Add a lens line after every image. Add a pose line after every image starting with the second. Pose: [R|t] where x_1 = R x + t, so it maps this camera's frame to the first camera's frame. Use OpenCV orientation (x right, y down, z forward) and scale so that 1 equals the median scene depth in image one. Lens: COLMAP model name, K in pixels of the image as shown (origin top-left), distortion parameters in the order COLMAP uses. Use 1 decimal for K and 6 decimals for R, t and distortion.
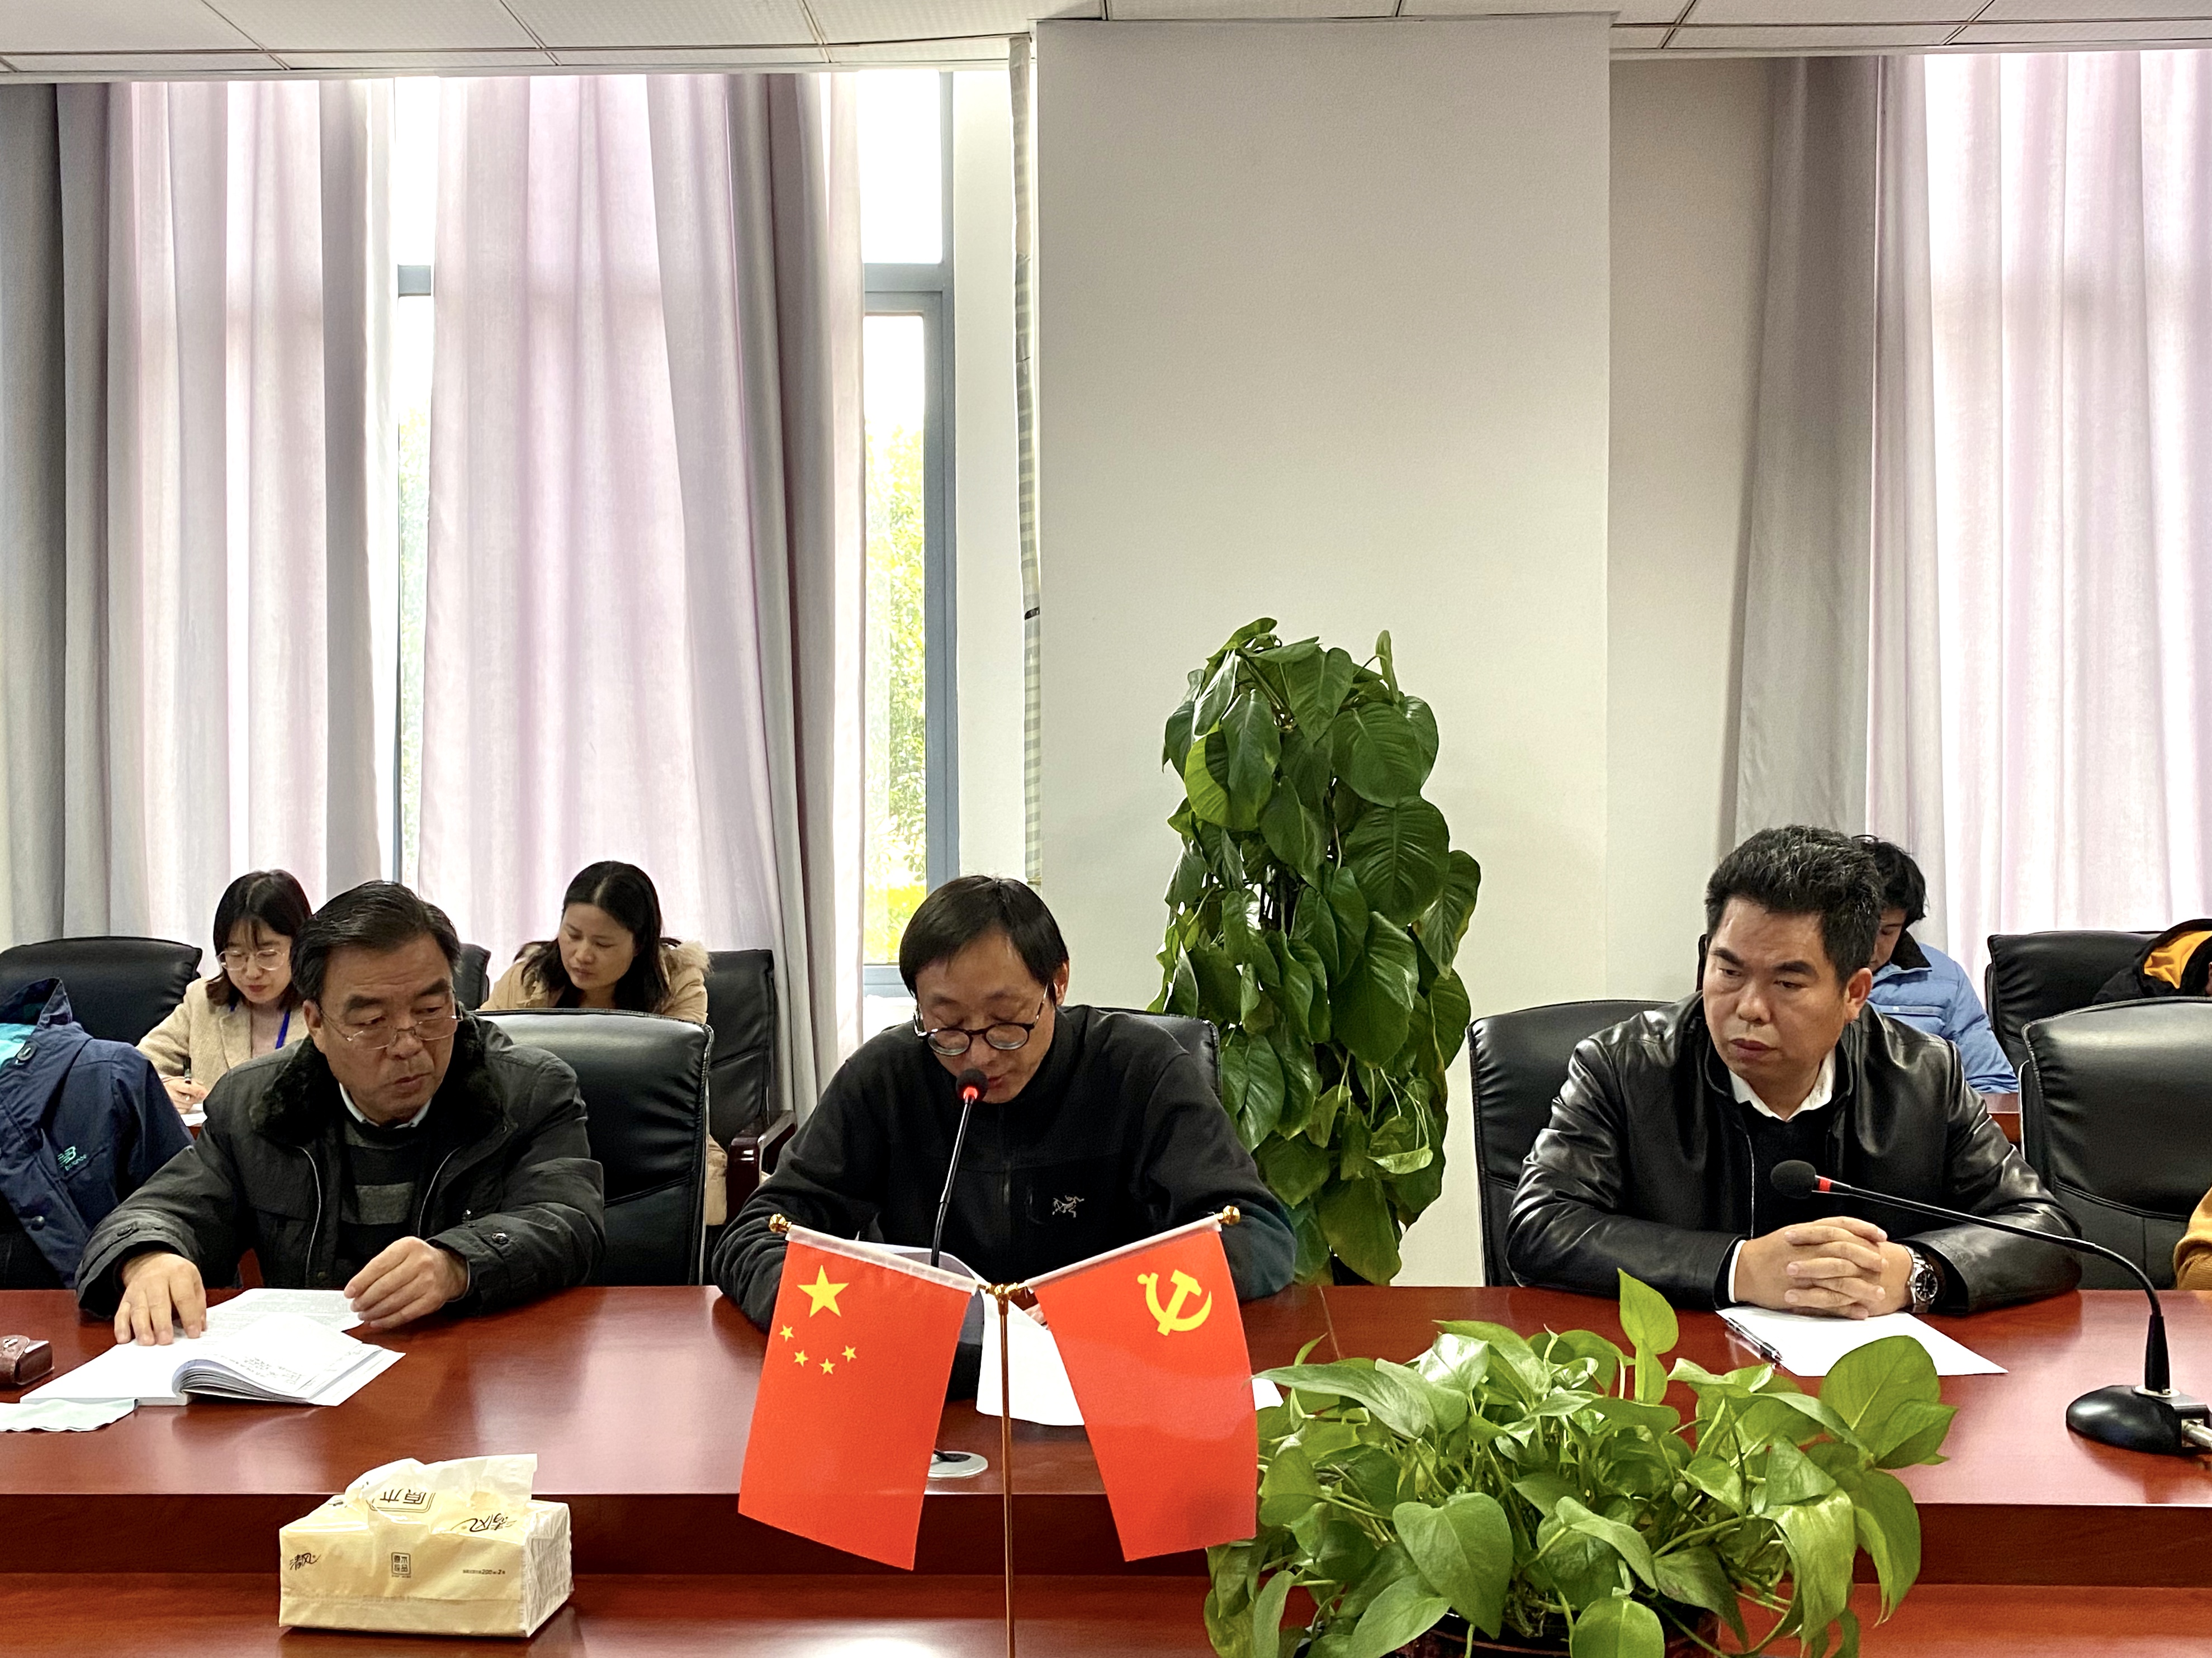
lens RADIAL K [[2255.3, 0, 1098.8], [0, 2255.3, 804.4], [0, 0, 1]] dist [0.028241, 0.000000]
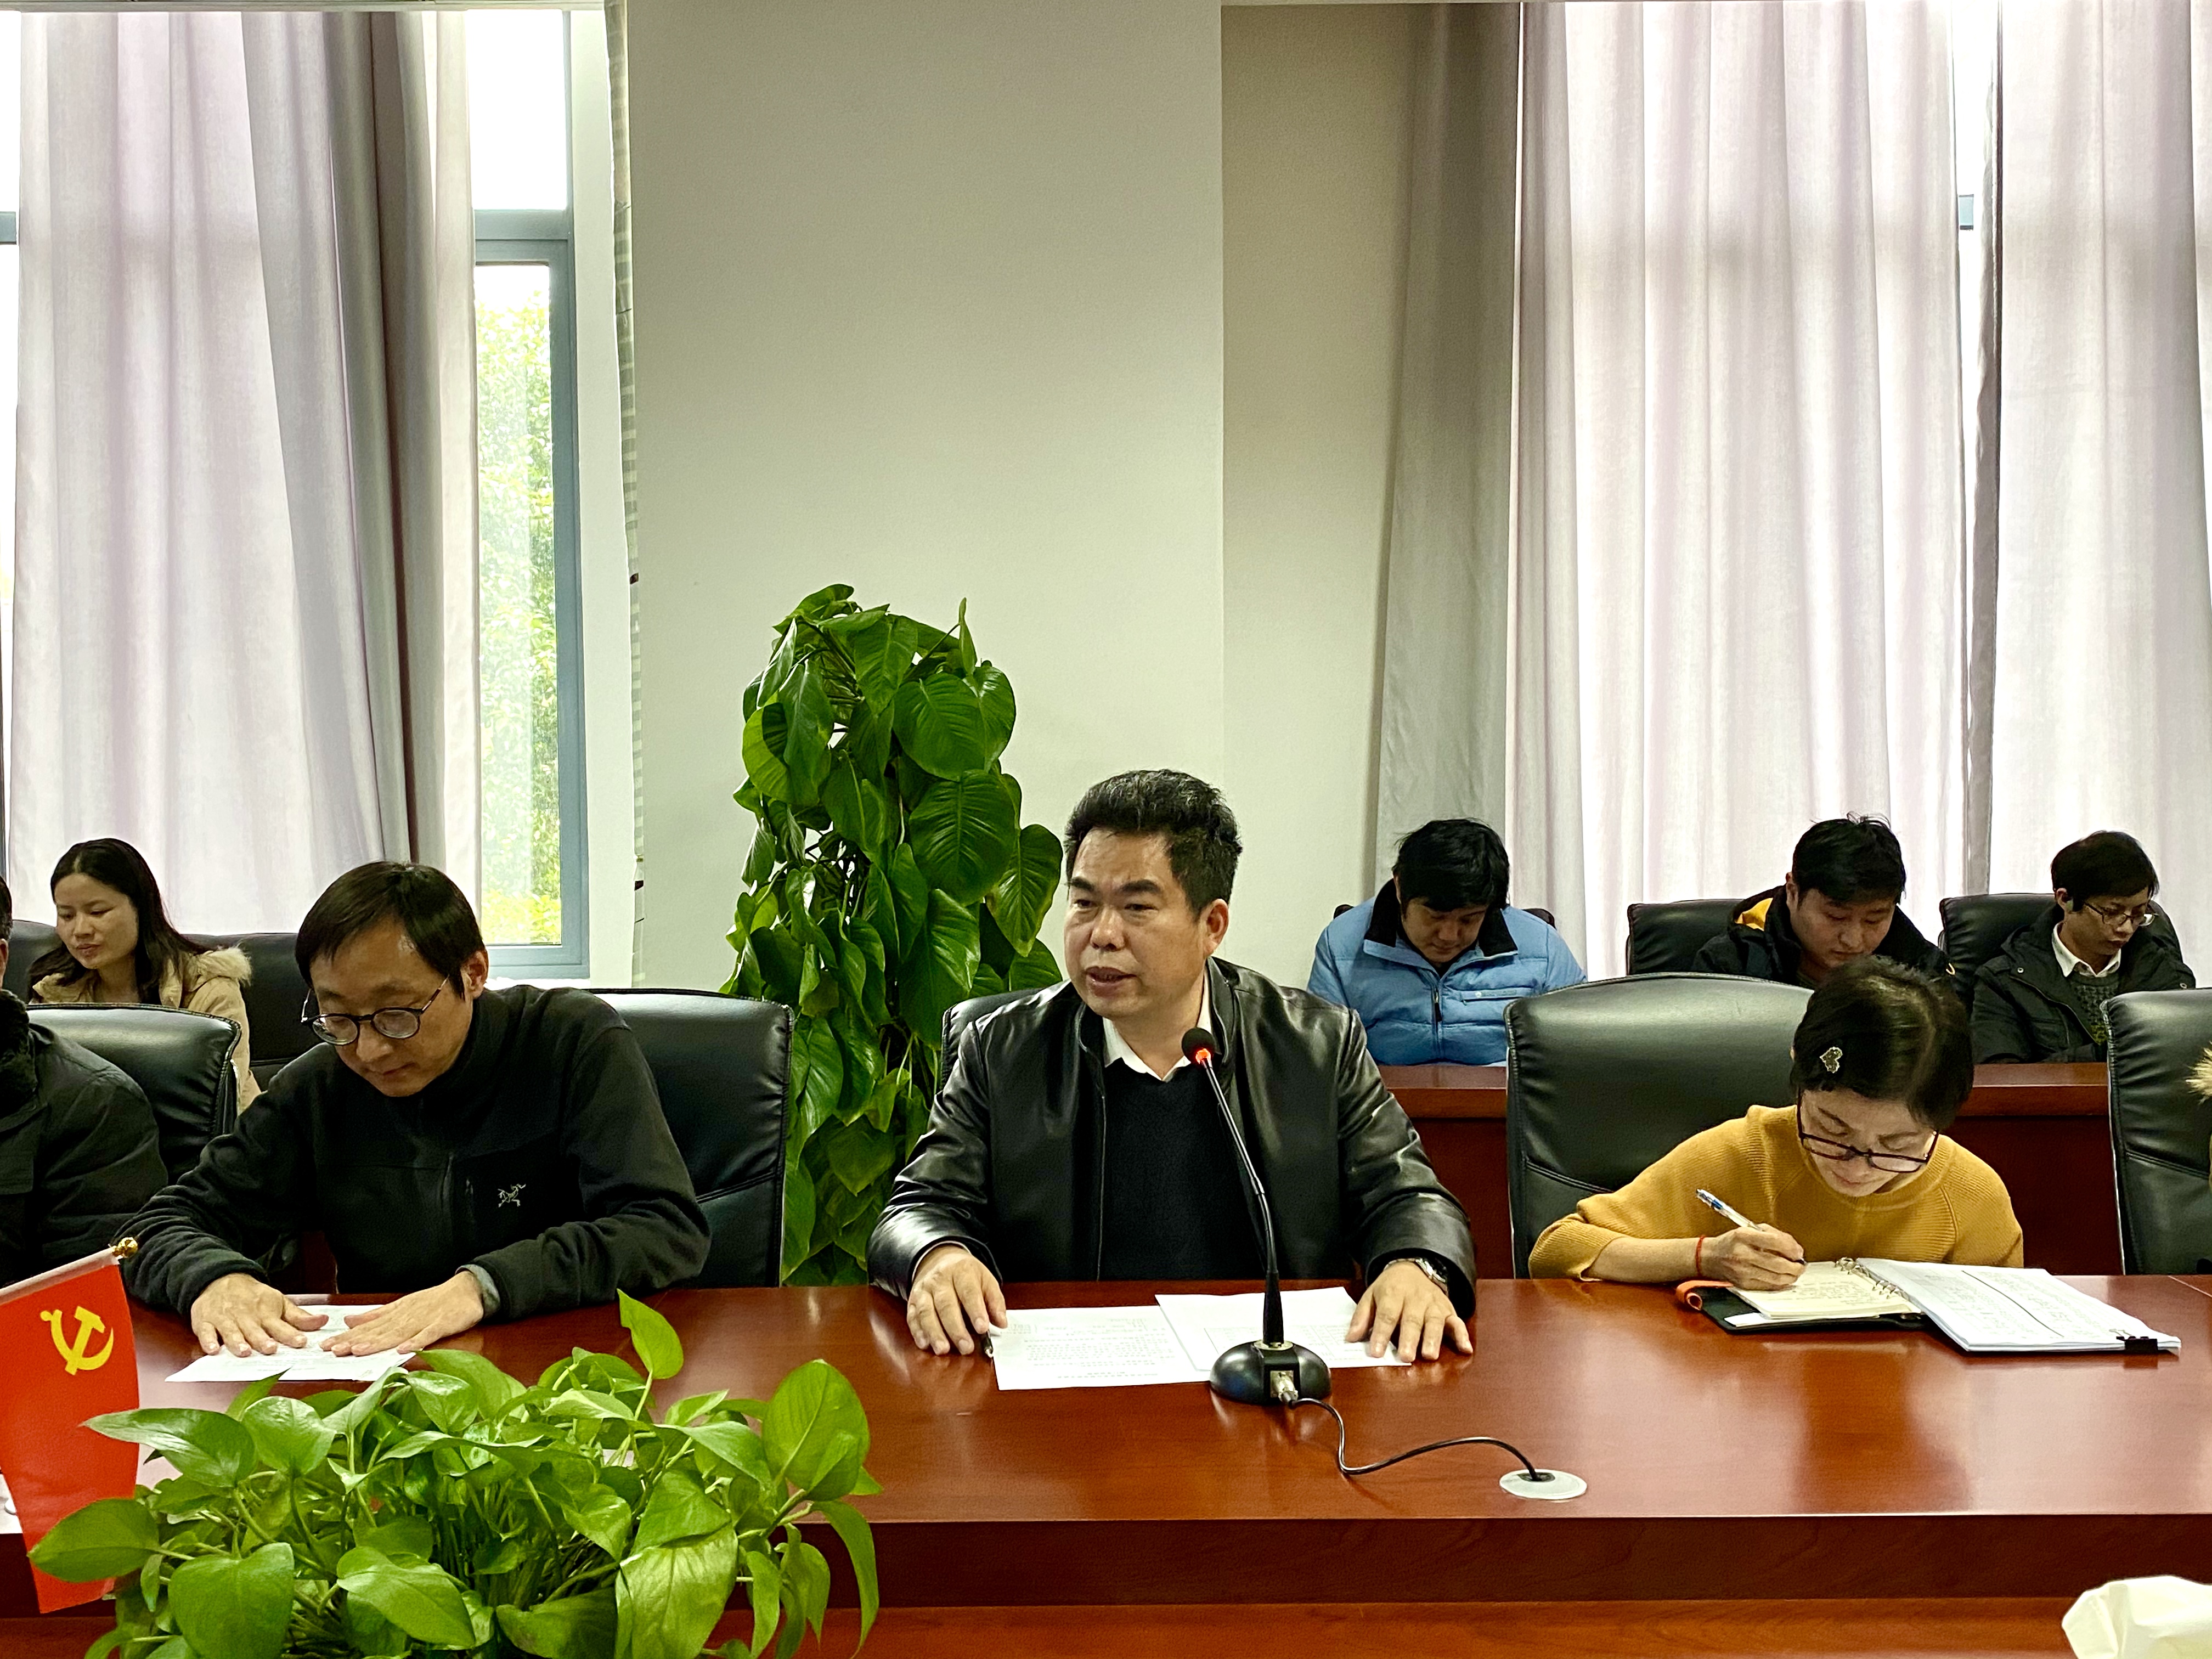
lens RADIAL K [[2291.1, 0, 1094.3], [0, 2291.1, 830.4], [0, 0, 1]] dist [0.015771, 0.000000]
pose [[0.999243, -0.006455, 0.038354, 0.121459], [0.005376, 0.999589, 0.028164, -0.003867], [-0.038520, -0.027937, 0.998867, 0.013393]]
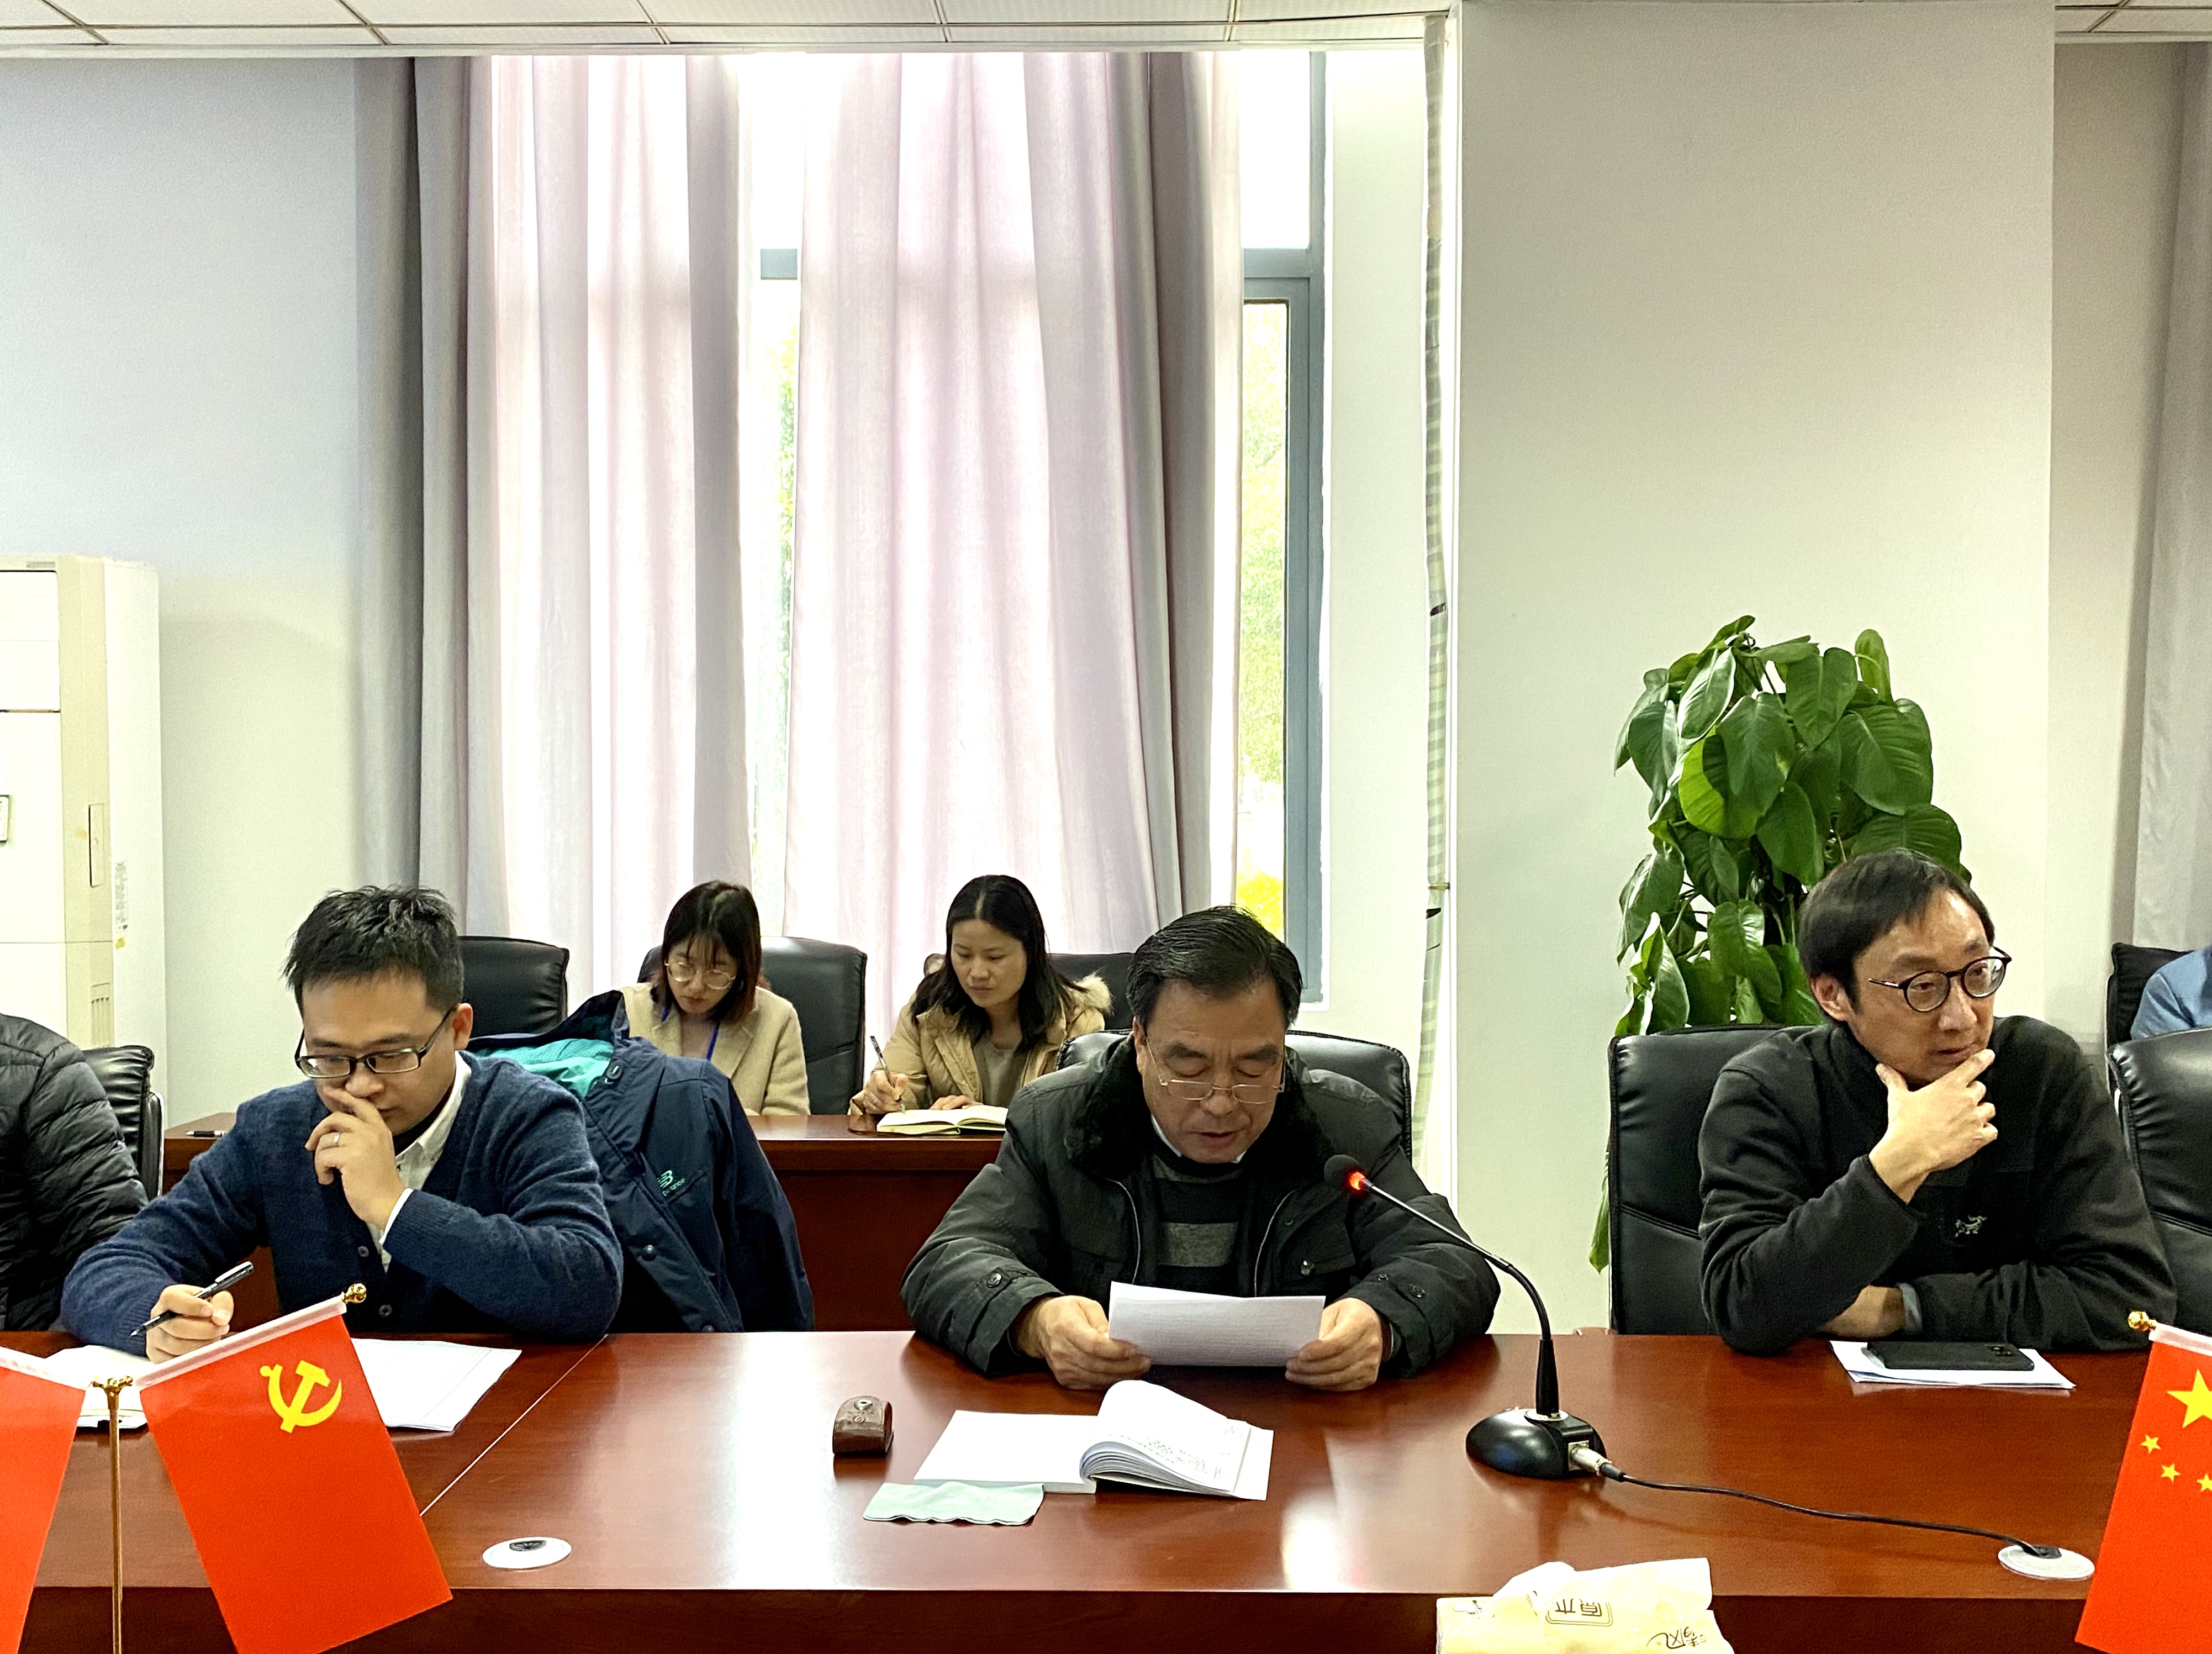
lens RADIAL K [[2255.6, 0, 1104.2], [0, 2255.6, 800.0], [0, 0, 1]] dist [0.028241, 0.000000]
pose [[0.999847, 0.003611, 0.017129, -0.182638], [-0.003692, 0.999982, 0.004698, -0.006713], [-0.017112, -0.004760, 0.999842, 0.028431]]
